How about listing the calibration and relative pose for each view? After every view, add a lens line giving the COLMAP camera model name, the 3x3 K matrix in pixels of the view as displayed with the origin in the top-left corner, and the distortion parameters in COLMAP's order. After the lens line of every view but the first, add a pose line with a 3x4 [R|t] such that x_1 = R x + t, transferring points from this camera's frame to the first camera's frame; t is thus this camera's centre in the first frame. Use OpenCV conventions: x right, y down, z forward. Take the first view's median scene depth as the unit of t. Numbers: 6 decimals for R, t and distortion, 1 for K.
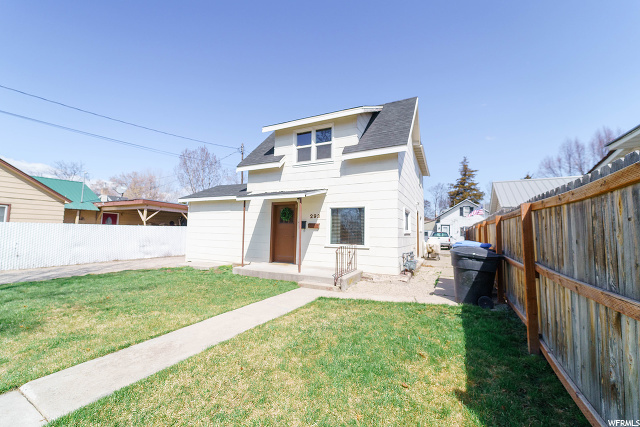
lens RADIAL K [[255.1, 0, 322.2], [0, 255.1, 211.9], [0, 0, 1]] dist [-0.007769, 0.000188]
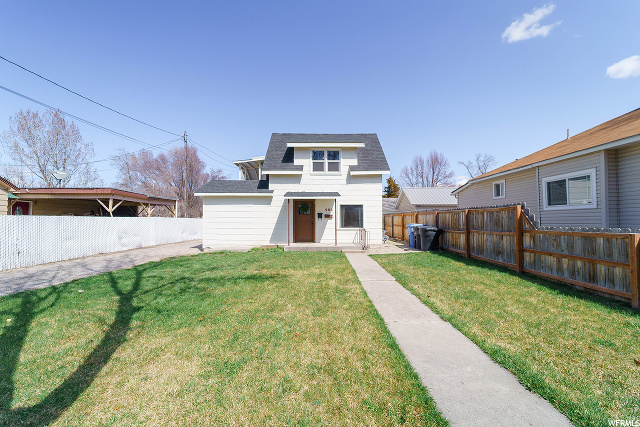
lens RADIAL K [[255.1, 0, 322.2], [0, 255.1, 211.9], [0, 0, 1]] dist [-0.007769, 0.000188]
pose [[0.885552, -0.002408, 0.464533, -0.739241], [-0.021417, 0.998712, 0.046005, -0.038007], [-0.464045, -0.050689, 0.884360, -0.304332]]
